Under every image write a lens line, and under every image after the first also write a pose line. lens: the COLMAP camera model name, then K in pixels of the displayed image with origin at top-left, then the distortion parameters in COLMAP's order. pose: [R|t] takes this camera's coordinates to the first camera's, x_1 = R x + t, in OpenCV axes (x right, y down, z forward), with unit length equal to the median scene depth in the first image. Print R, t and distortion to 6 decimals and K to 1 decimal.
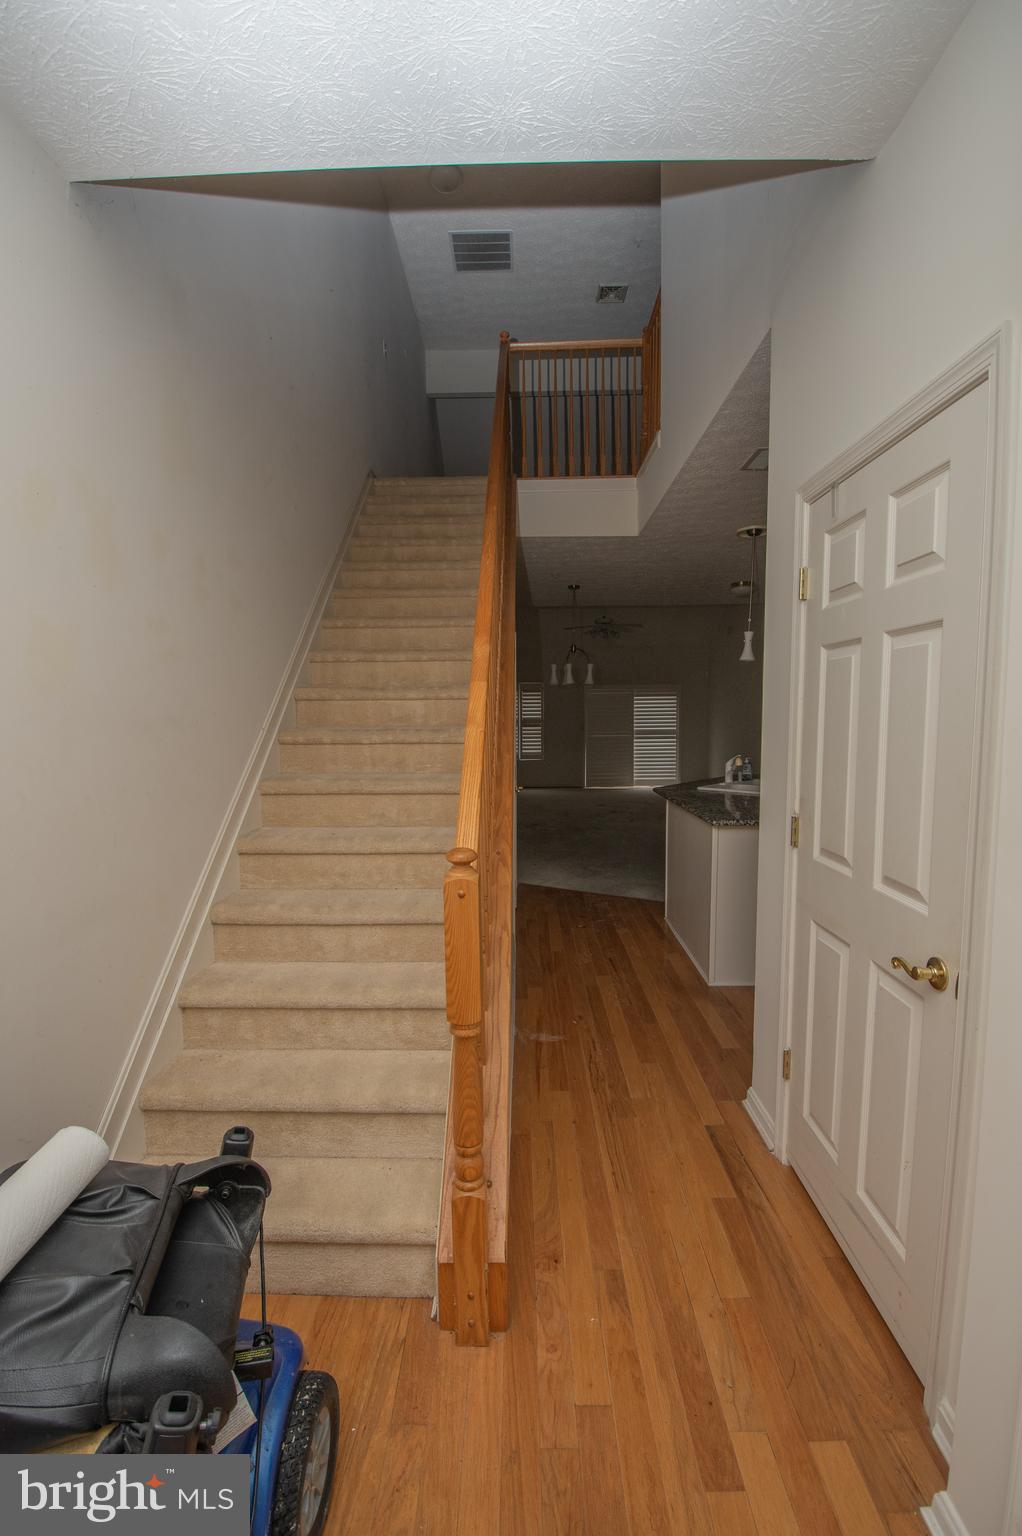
lens RADIAL K [[669.6, 0, 511.0], [0, 669.6, 768.0], [0, 0, 1]] dist [0.019742, -0.028385]
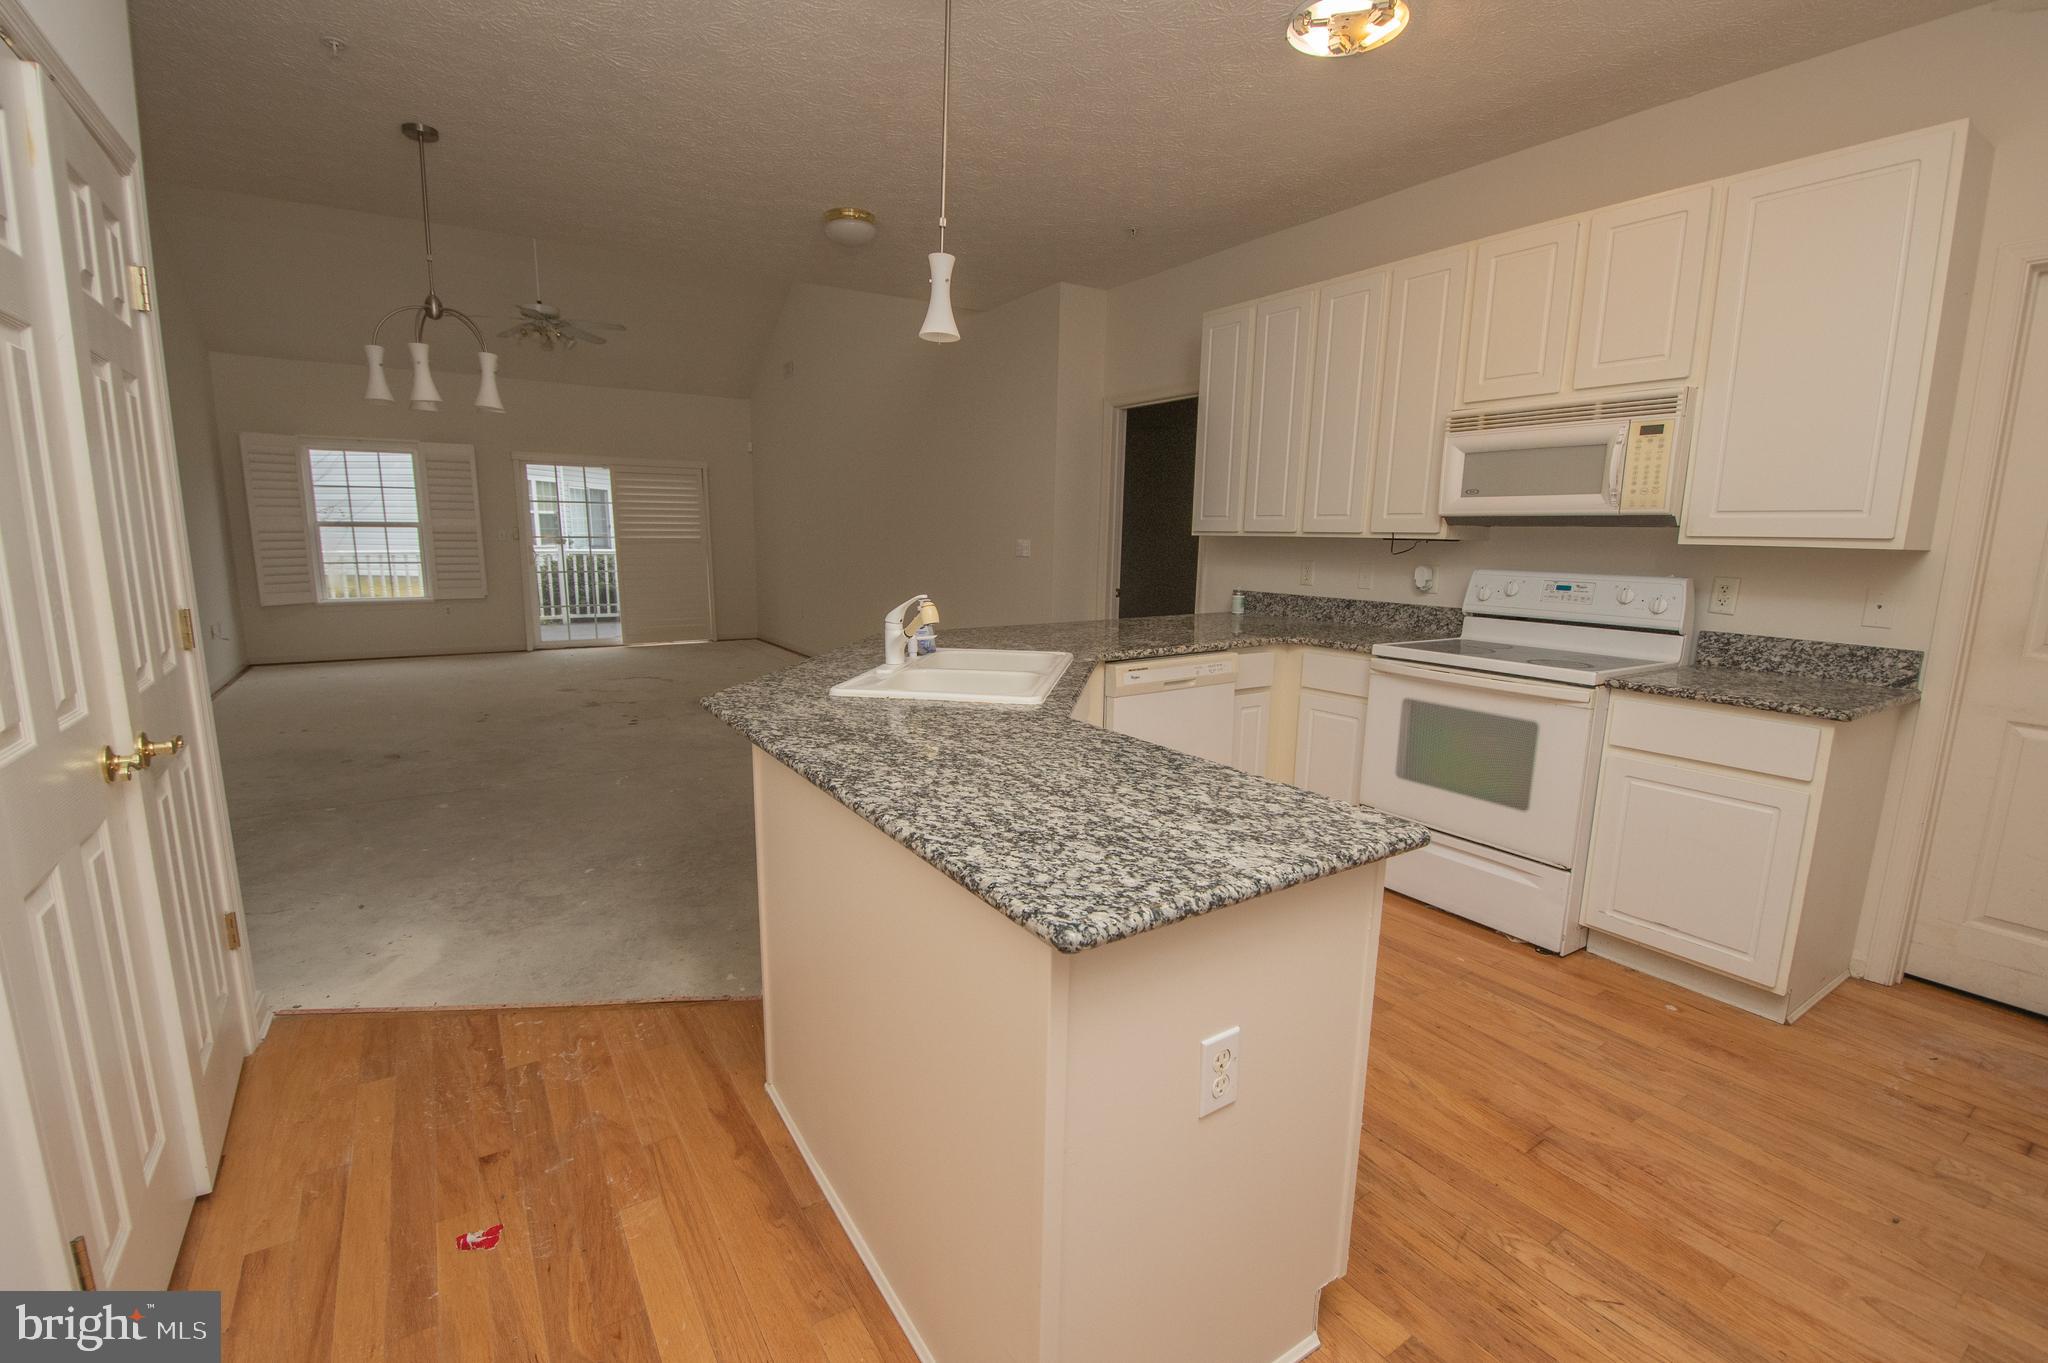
lens RADIAL K [[892.8, 0, 1016.7], [0, 892.8, 716.7], [0, 0, 1]] dist [0.019742, -0.028385]
pose [[0.831375, -0.087679, 0.548751, 0.088959], [0.020457, 0.991634, 0.127451, -0.013404], [-0.555335, -0.094734, 0.826214, 0.498031]]
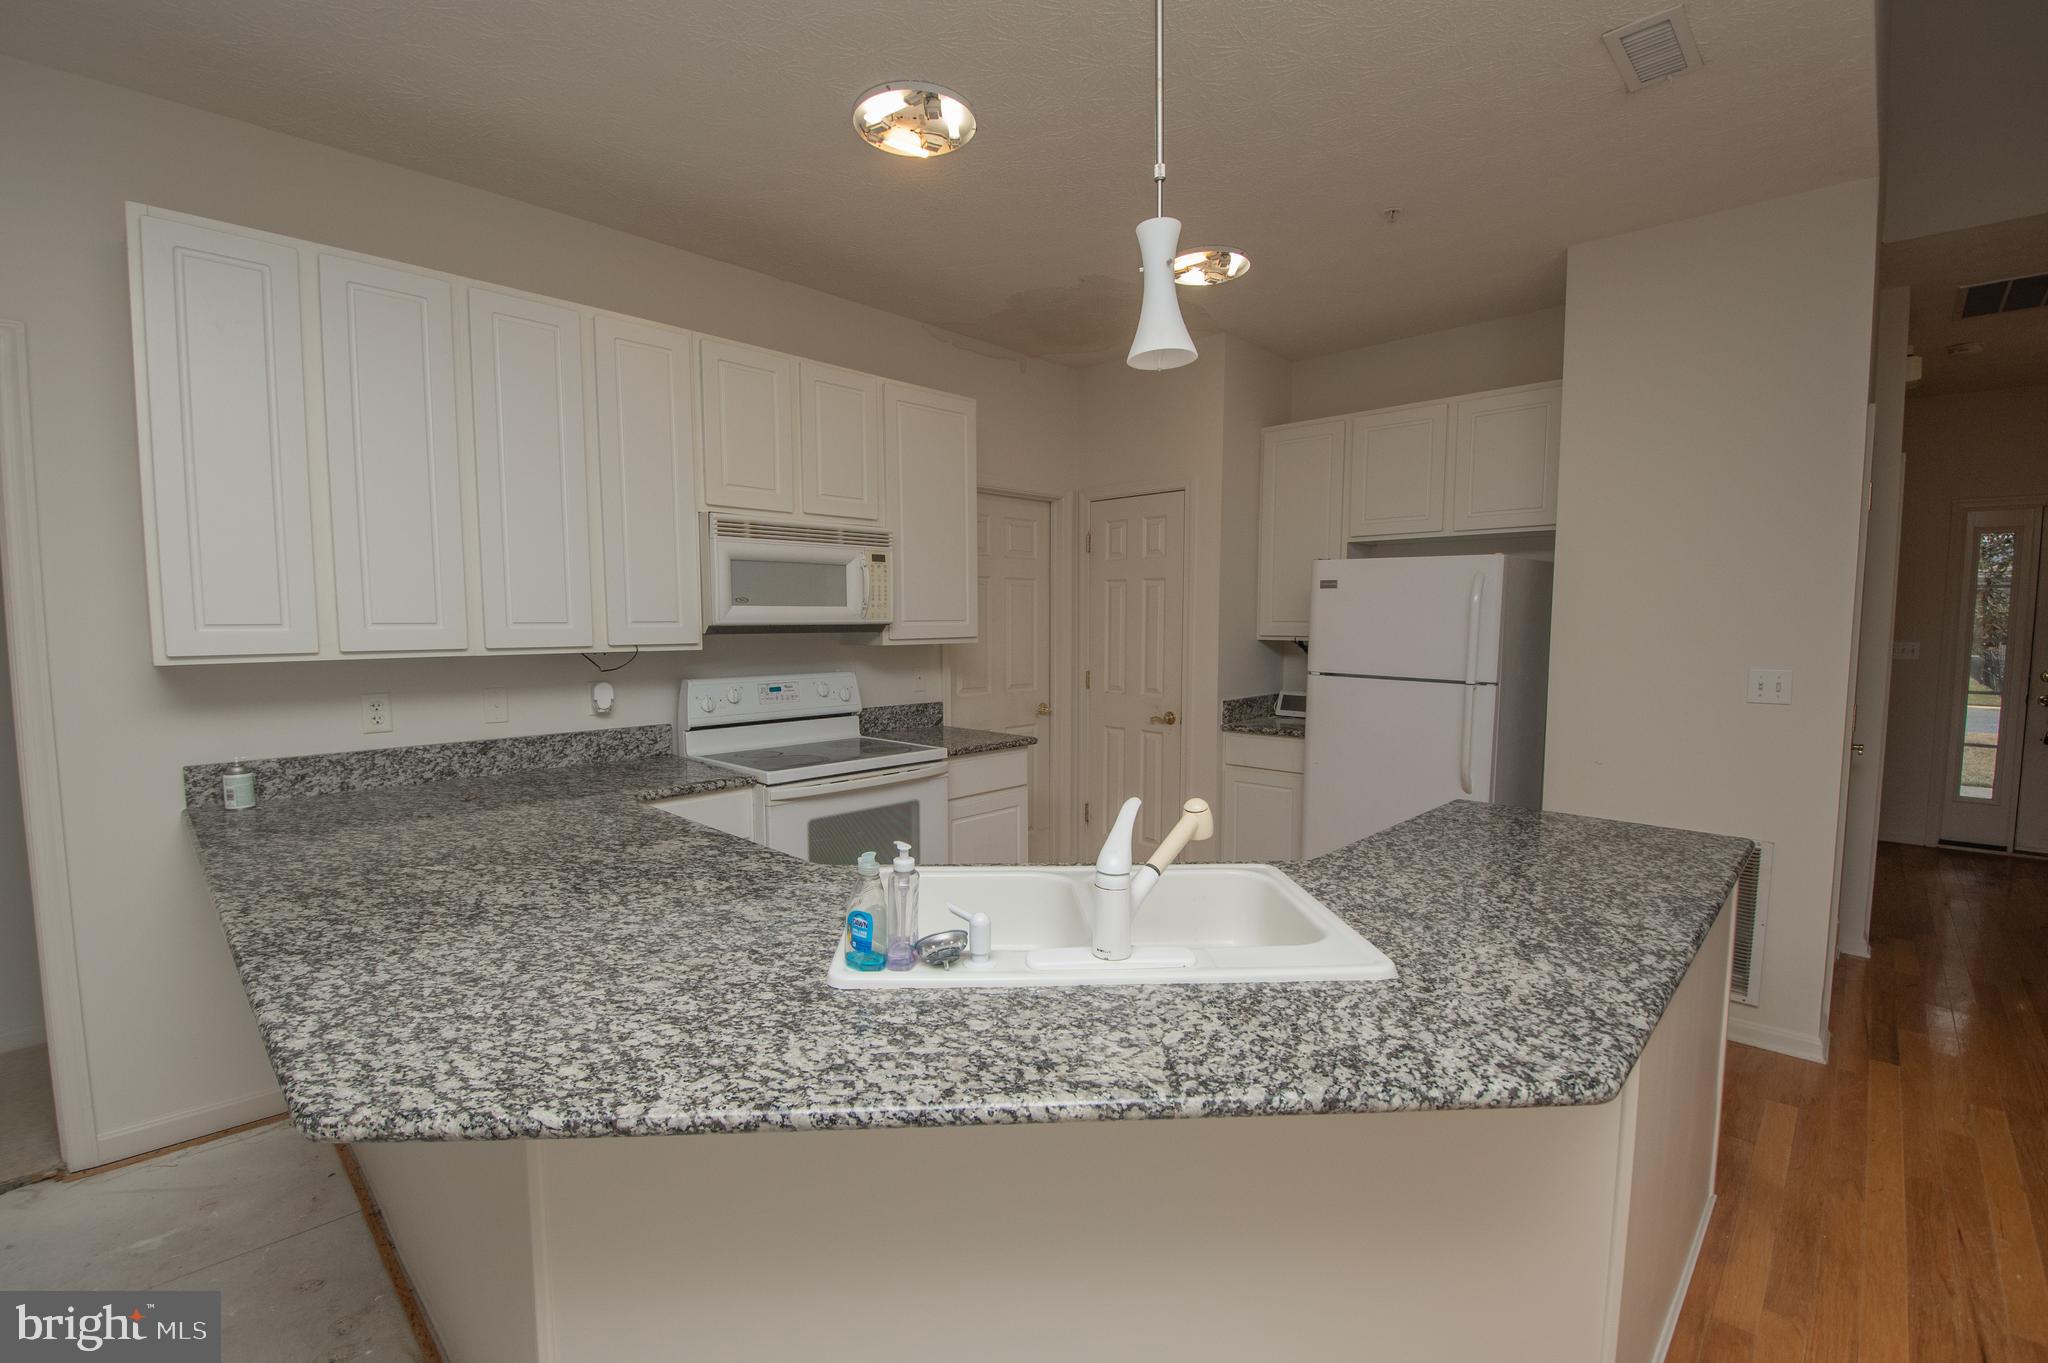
lens RADIAL K [[892.8, 0, 1016.7], [0, 892.8, 716.7], [0, 0, 1]] dist [0.019742, -0.028385]
pose [[-0.730125, -0.061788, 0.680514, 0.213220], [0.067143, 0.984596, 0.161436, -0.134473], [-0.680006, 0.163560, -0.714730, 1.549125]]
